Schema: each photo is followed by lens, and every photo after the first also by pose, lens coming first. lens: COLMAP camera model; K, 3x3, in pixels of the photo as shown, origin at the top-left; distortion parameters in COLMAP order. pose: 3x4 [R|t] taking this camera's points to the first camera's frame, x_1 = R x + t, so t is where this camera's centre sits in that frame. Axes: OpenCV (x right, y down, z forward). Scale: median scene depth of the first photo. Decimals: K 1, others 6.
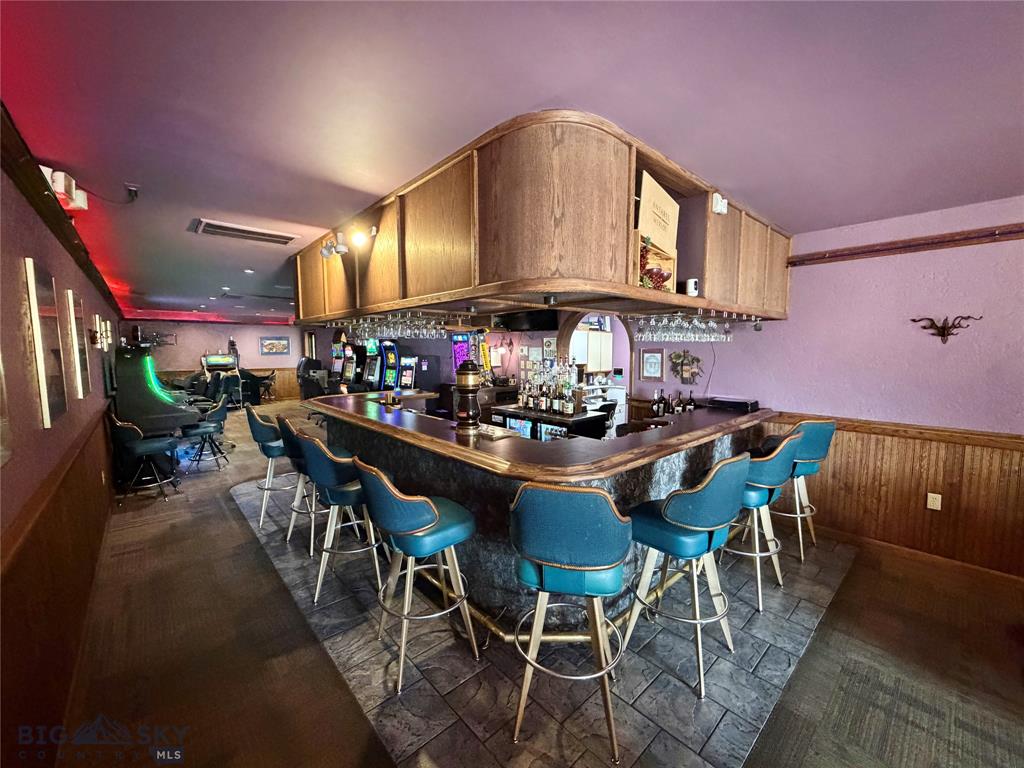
lens RADIAL K [[413.2, 0, 514.2], [0, 413.2, 383.0], [0, 0, 1]] dist [0.001250, 0.000141]
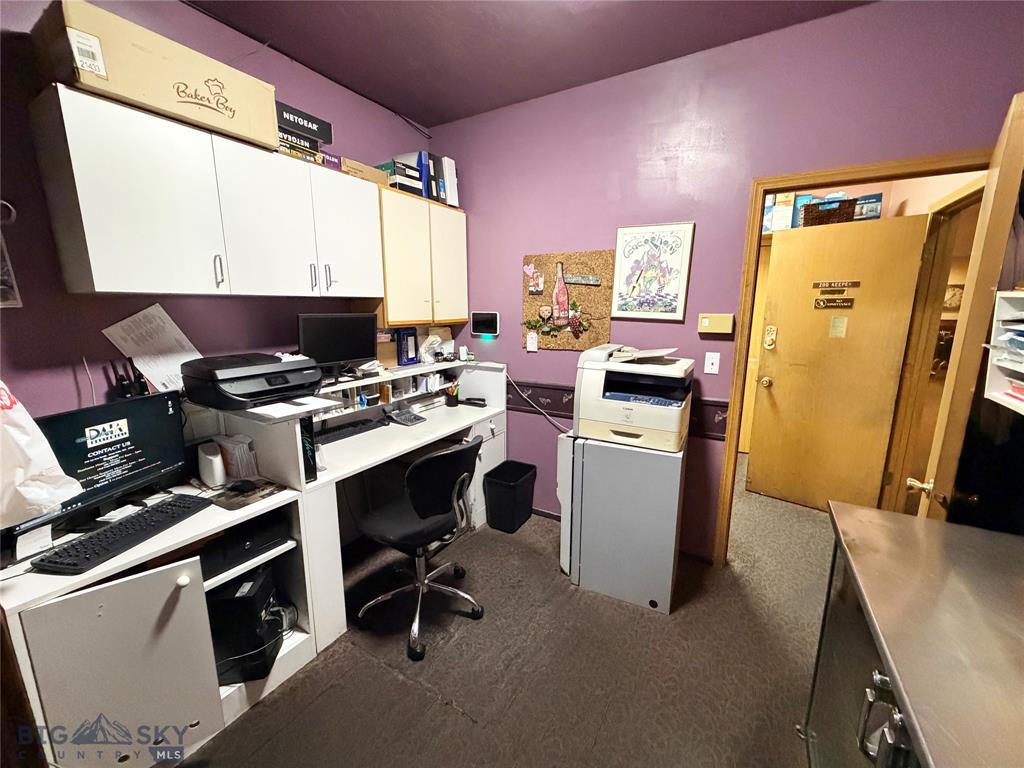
lens RADIAL K [[413.2, 0, 510.0], [0, 413.2, 385.9], [0, 0, 1]] dist [0.001250, 0.000141]
pose [[0.948155, -0.062561, 0.311589, 0.156677], [0.032642, 0.994418, 0.100331, -0.008231], [-0.316126, -0.084959, 0.944905, 0.647806]]
